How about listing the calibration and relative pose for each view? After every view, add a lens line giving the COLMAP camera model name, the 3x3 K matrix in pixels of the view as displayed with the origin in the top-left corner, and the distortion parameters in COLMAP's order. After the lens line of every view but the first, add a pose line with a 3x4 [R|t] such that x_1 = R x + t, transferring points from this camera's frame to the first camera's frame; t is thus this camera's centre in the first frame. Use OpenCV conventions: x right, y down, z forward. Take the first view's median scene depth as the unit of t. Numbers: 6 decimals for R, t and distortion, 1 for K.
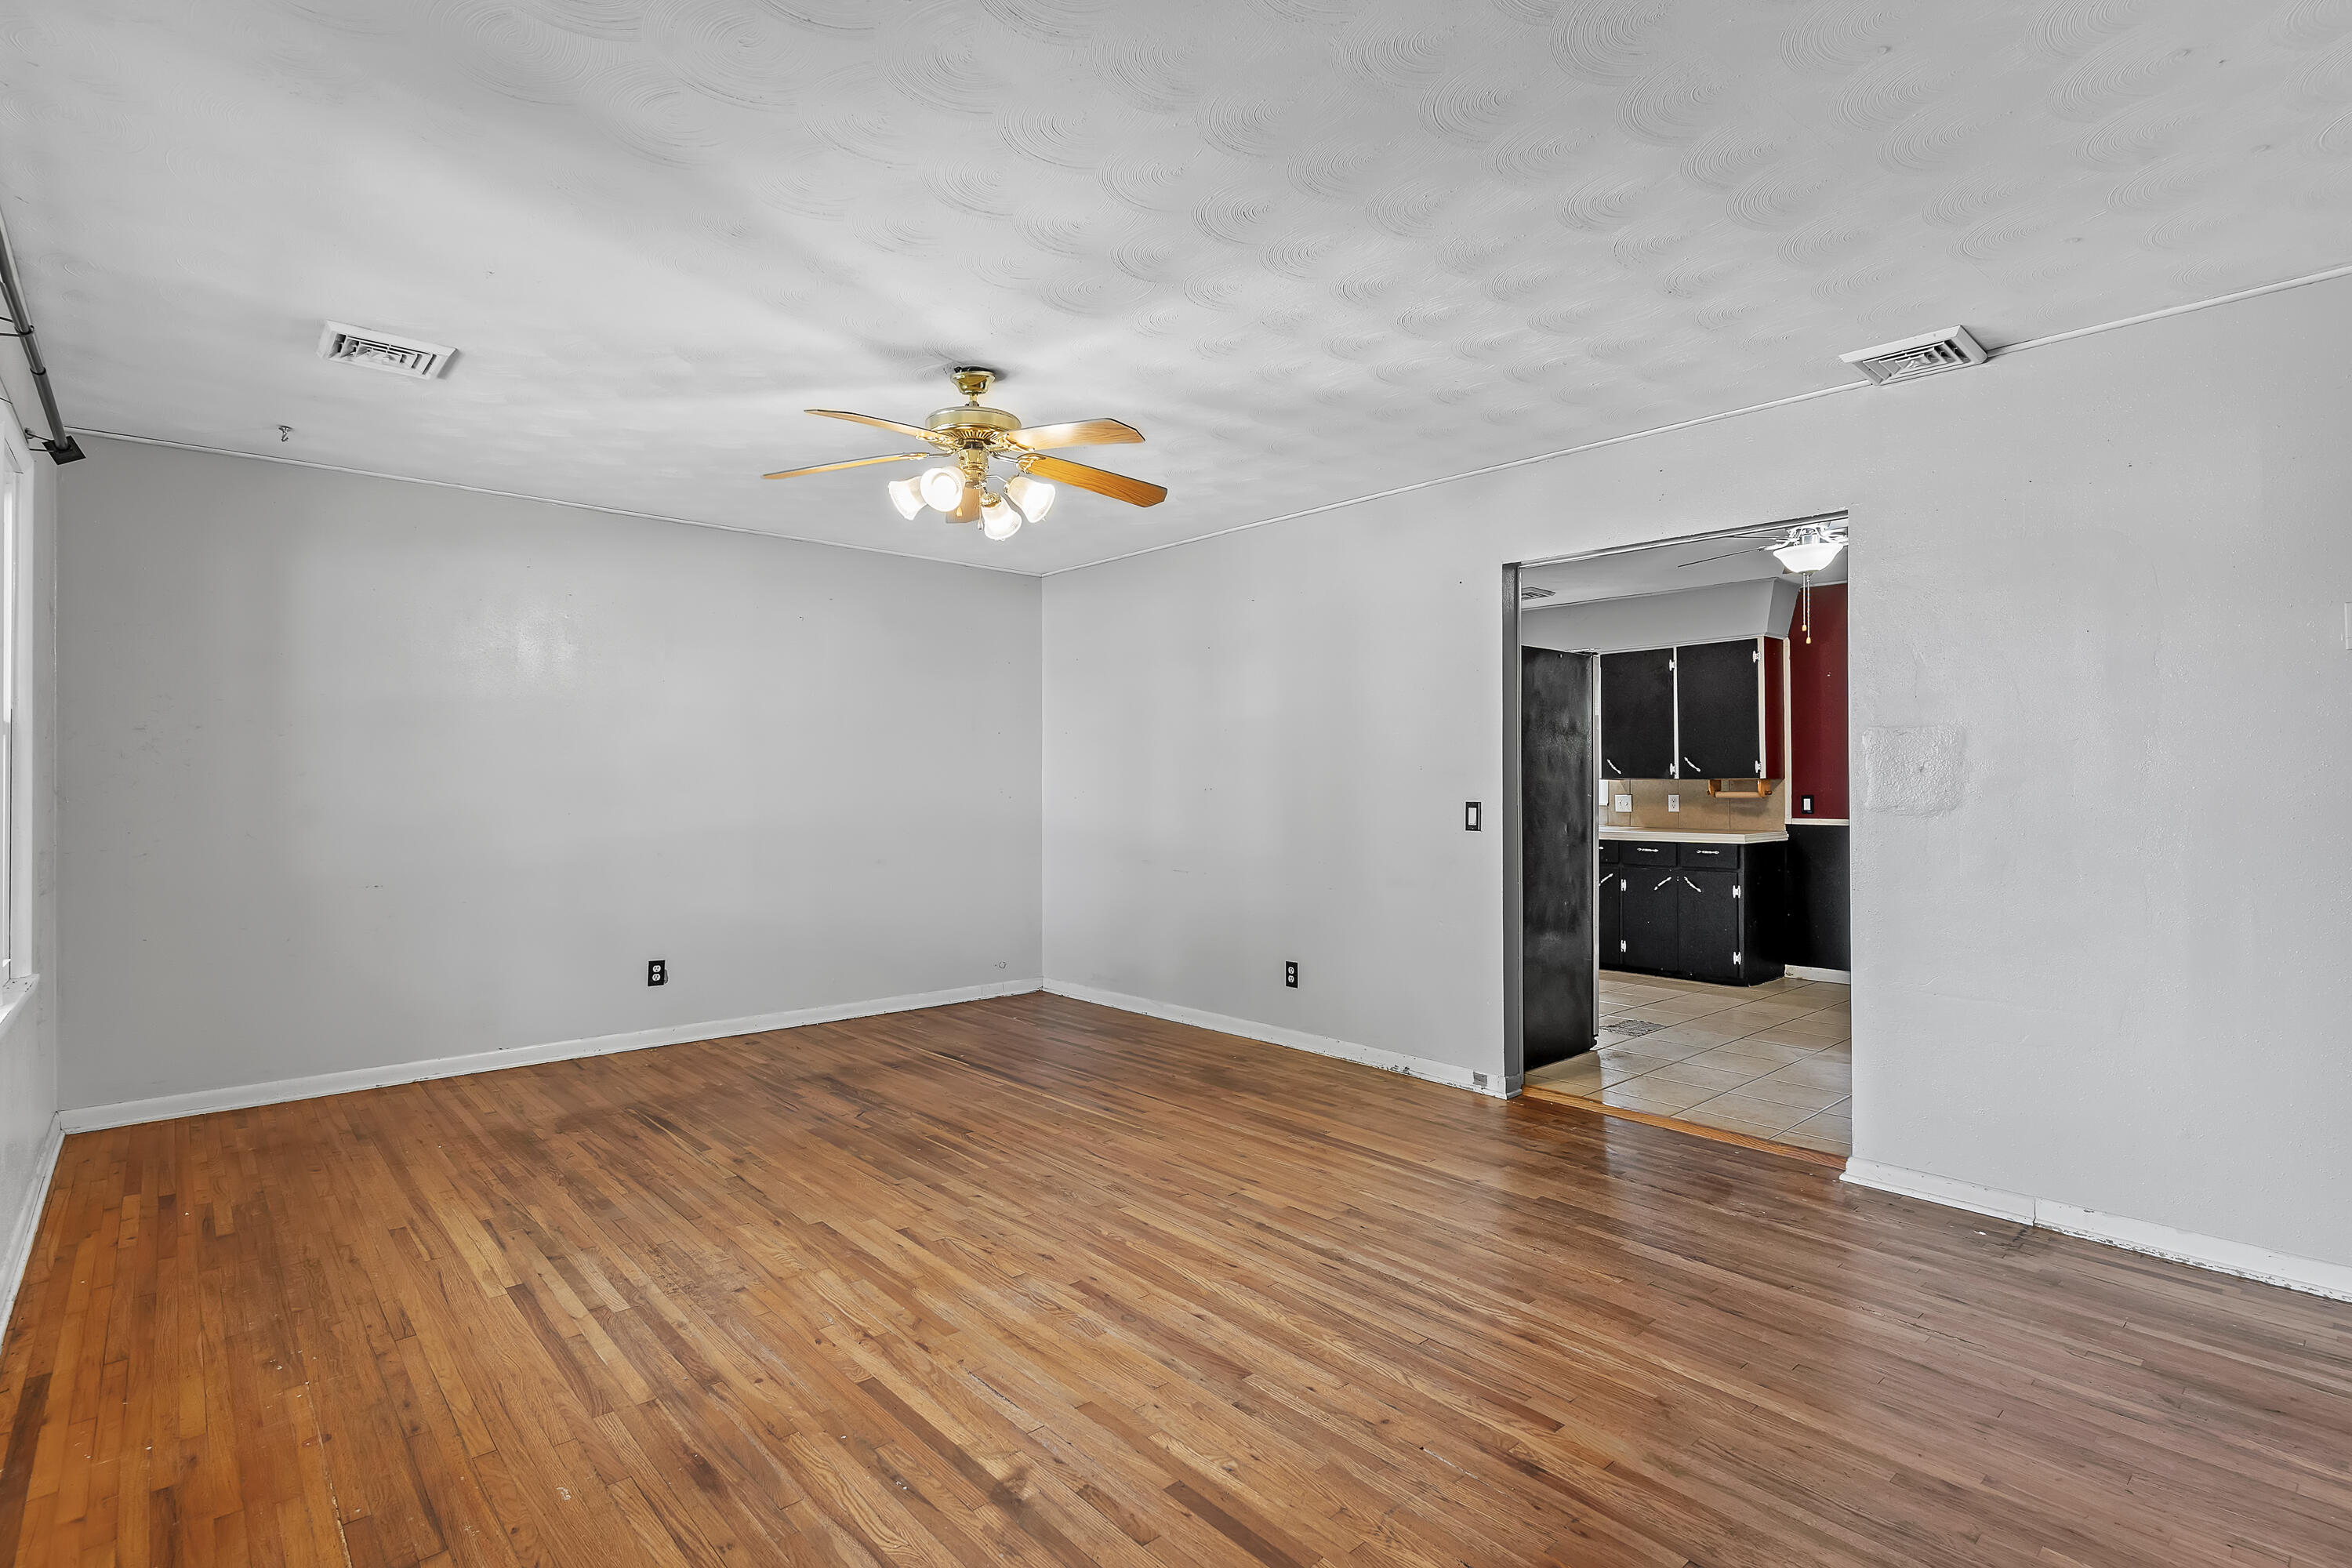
lens RADIAL K [[1145.8, 0, 1178.3], [0, 1145.8, 785.2], [0, 0, 1]] dist [-0.001018, -0.000070]
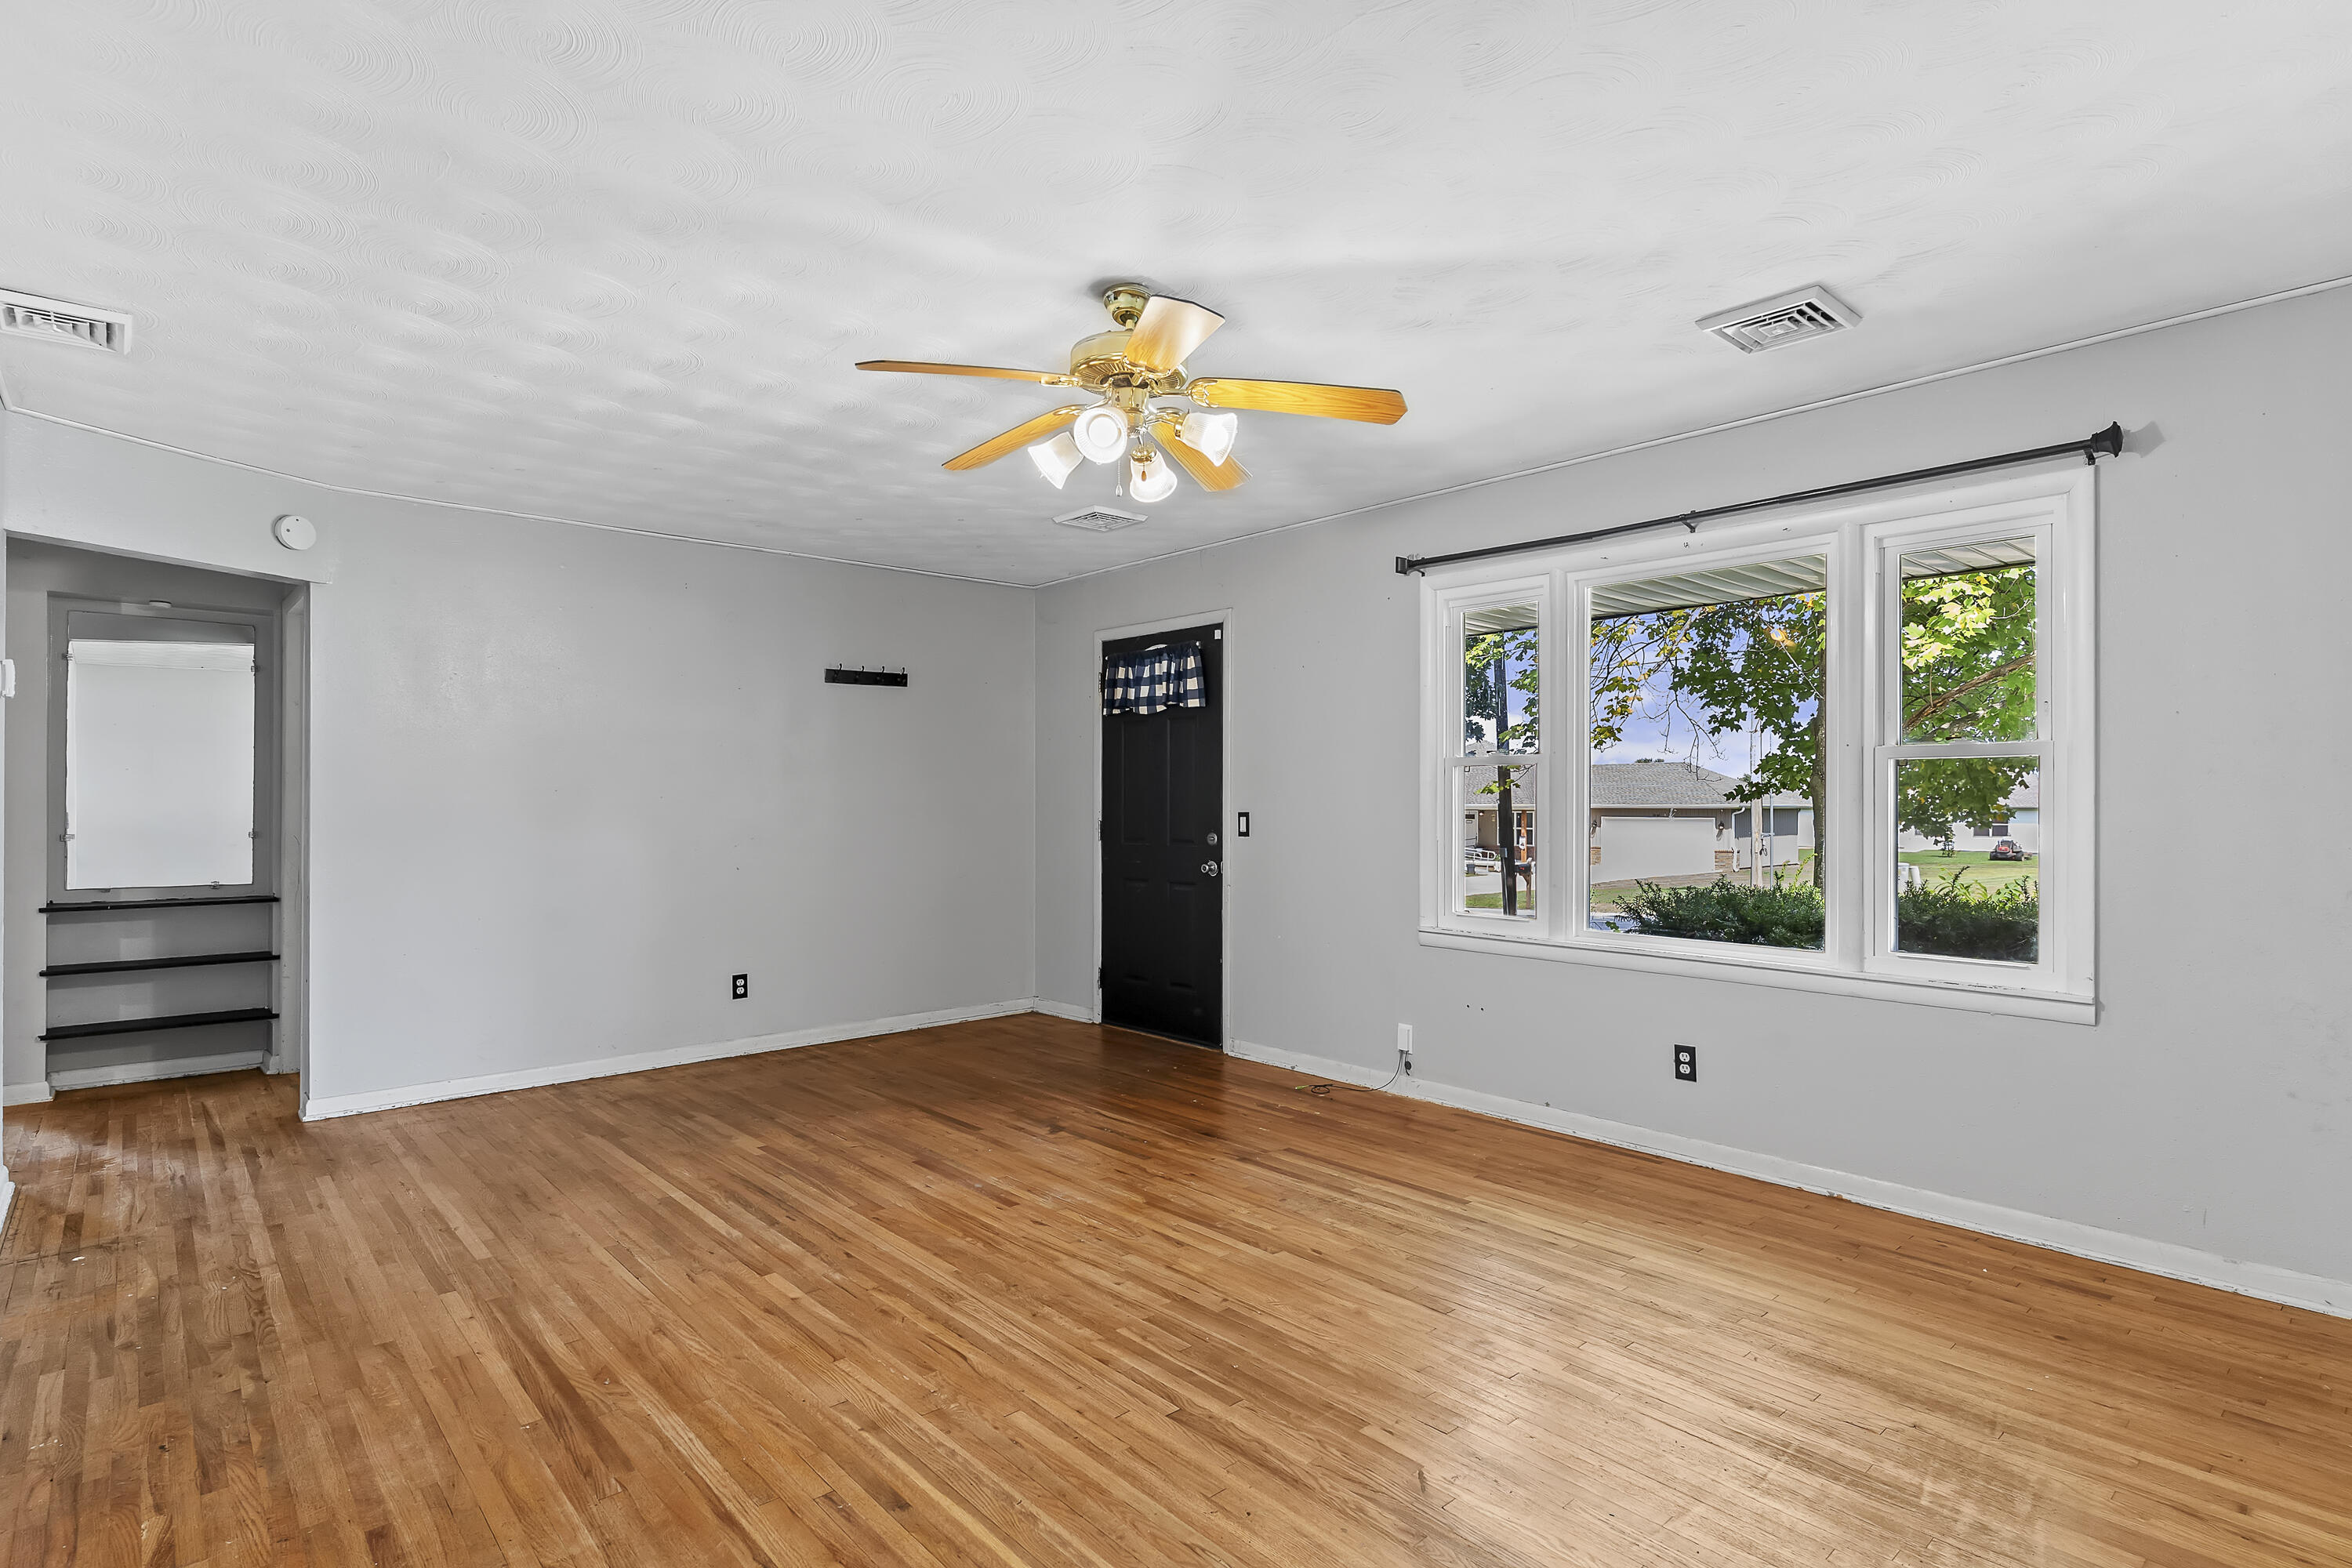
lens RADIAL K [[1145.8, 0, 1176.6], [0, 1145.8, 786.9], [0, 0, 1]] dist [-0.001018, -0.000070]
pose [[-0.999999, -0.000083, -0.001485, -0.163665], [-0.000066, 0.999938, -0.011173, 0.000064], [0.001486, -0.011173, -0.999936, 1.402766]]
